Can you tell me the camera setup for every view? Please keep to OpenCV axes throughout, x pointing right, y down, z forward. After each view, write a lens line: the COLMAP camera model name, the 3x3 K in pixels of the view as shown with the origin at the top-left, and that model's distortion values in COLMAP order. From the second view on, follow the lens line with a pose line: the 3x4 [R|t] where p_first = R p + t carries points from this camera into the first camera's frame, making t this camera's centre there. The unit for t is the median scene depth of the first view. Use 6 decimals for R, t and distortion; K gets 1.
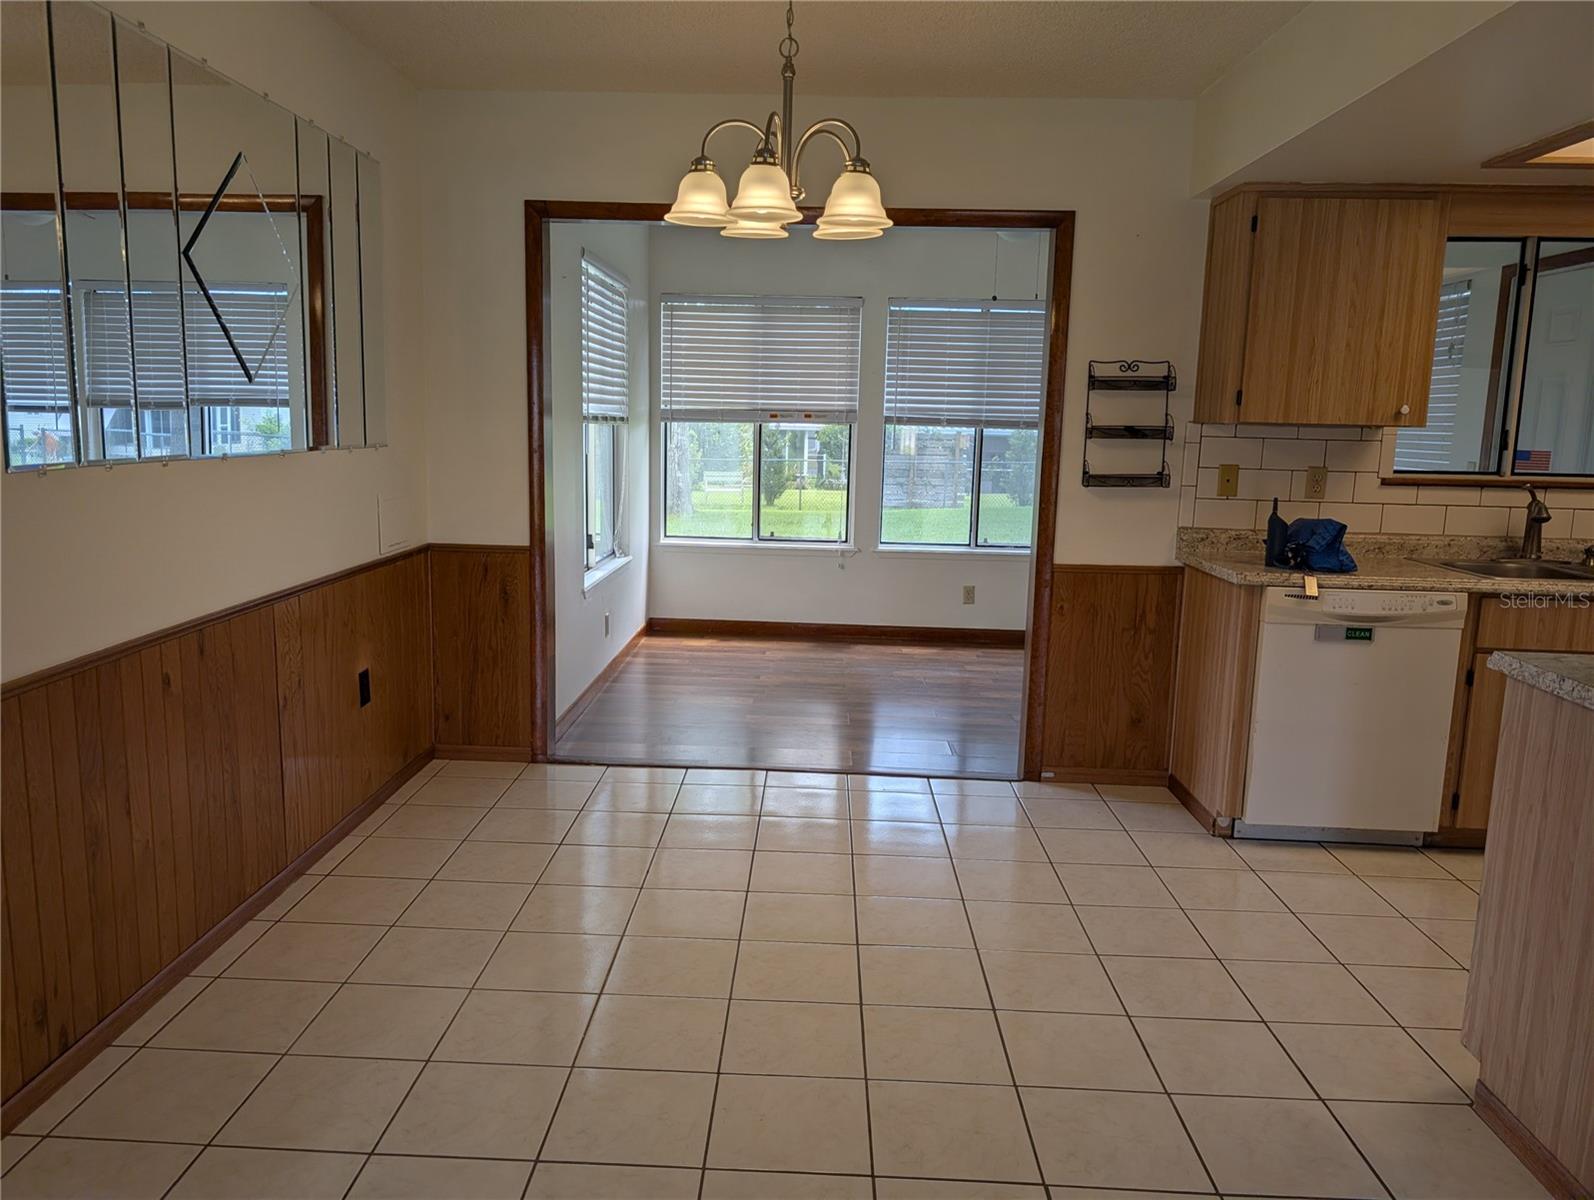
lens RADIAL K [[1154.4, 0, 773.7], [0, 1154.4, 600.6], [0, 0, 1]] dist [0.014719, -0.009825]
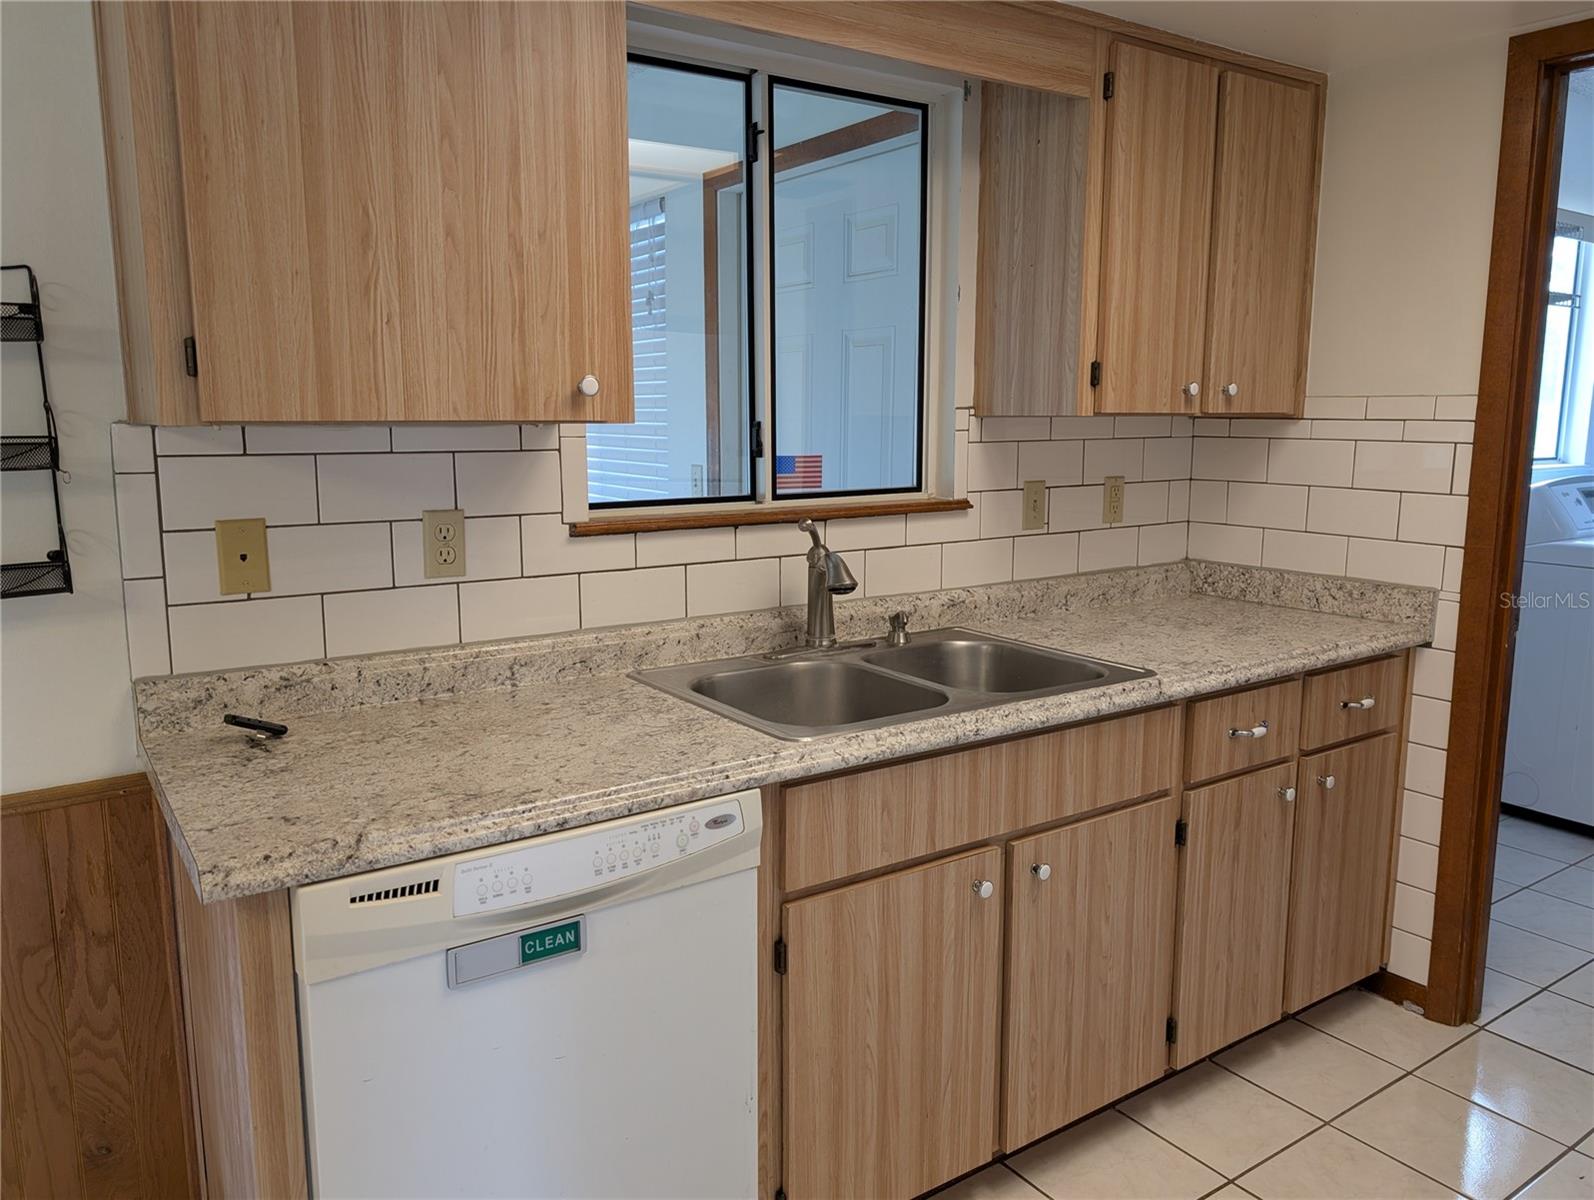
lens RADIAL K [[1154.4, 0, 773.7], [0, 1154.4, 600.6], [0, 0, 1]] dist [0.014719, -0.009825]
pose [[0.806933, -0.117806, 0.578776, 0.304914], [0.111614, 0.992666, 0.046438, -0.086718], [-0.580002, 0.027127, 0.814163, 0.545644]]
